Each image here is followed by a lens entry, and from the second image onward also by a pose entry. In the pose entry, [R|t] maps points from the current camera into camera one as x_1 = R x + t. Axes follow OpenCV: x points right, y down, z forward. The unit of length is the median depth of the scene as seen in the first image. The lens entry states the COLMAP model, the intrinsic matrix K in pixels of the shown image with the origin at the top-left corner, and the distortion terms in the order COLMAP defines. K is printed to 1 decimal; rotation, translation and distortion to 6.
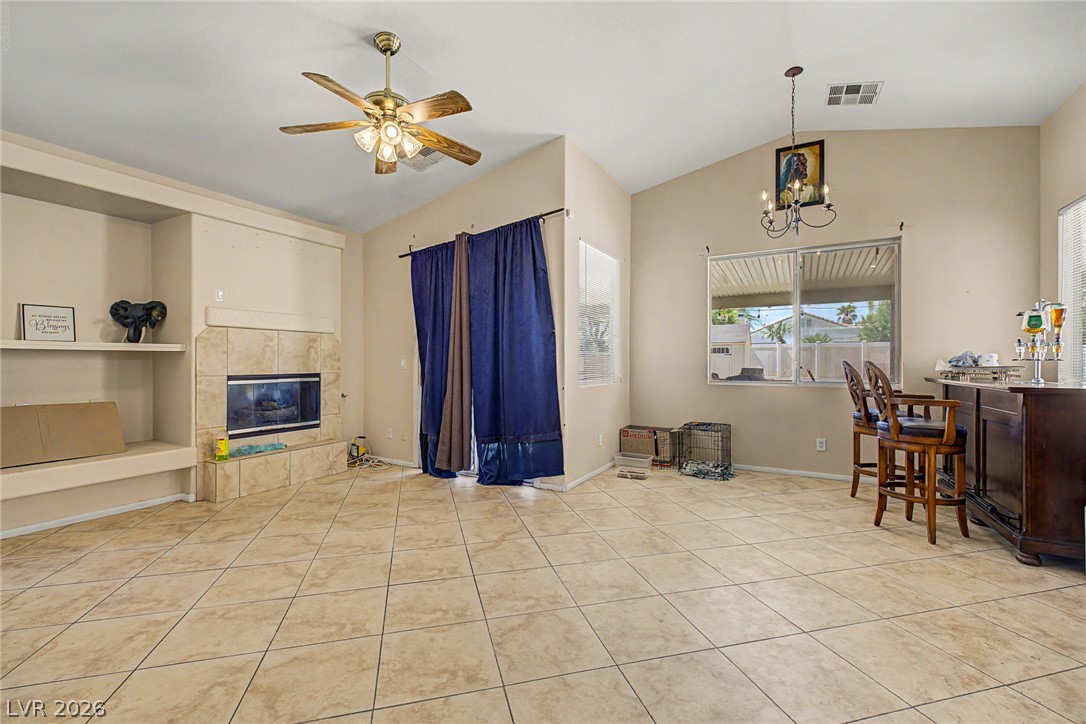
lens RADIAL K [[461.9, 0, 539.1], [0, 461.9, 361.7], [0, 0, 1]] dist [0.004666, -0.000317]
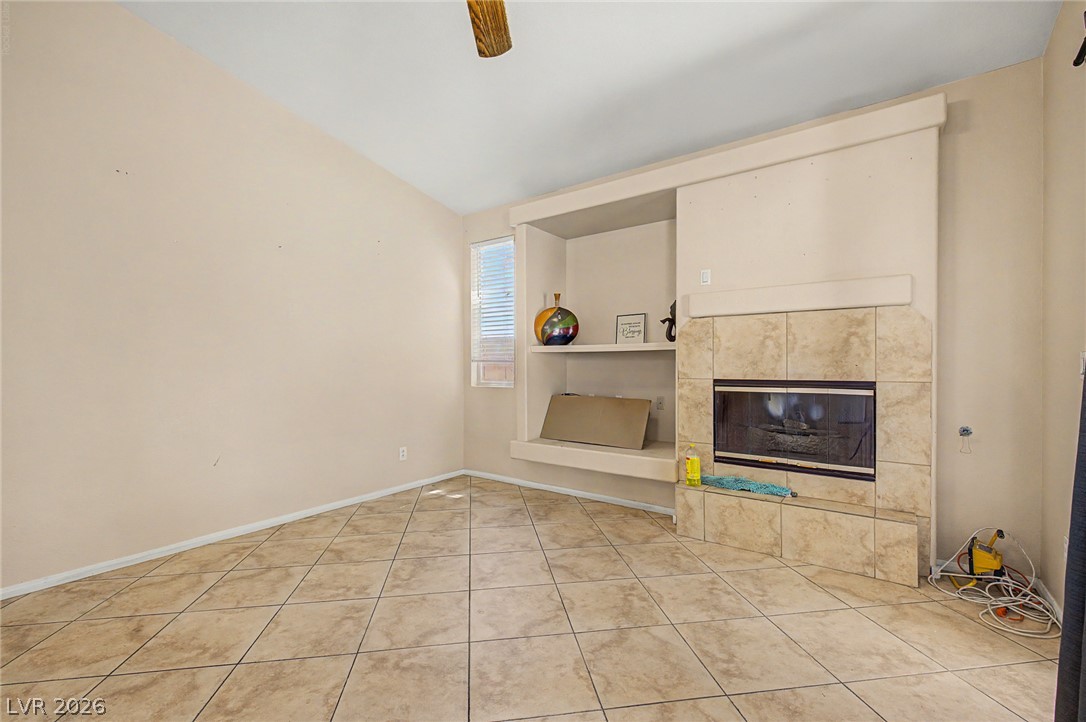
lens RADIAL K [[461.9, 0, 541.9], [0, 461.9, 369.9], [0, 0, 1]] dist [0.004666, -0.000317]
pose [[-0.118826, 0.016259, -0.992782, 0.130203], [0.004362, 0.999865, 0.015853, 0.000850], [0.992906, -0.002446, -0.118881, 0.813106]]
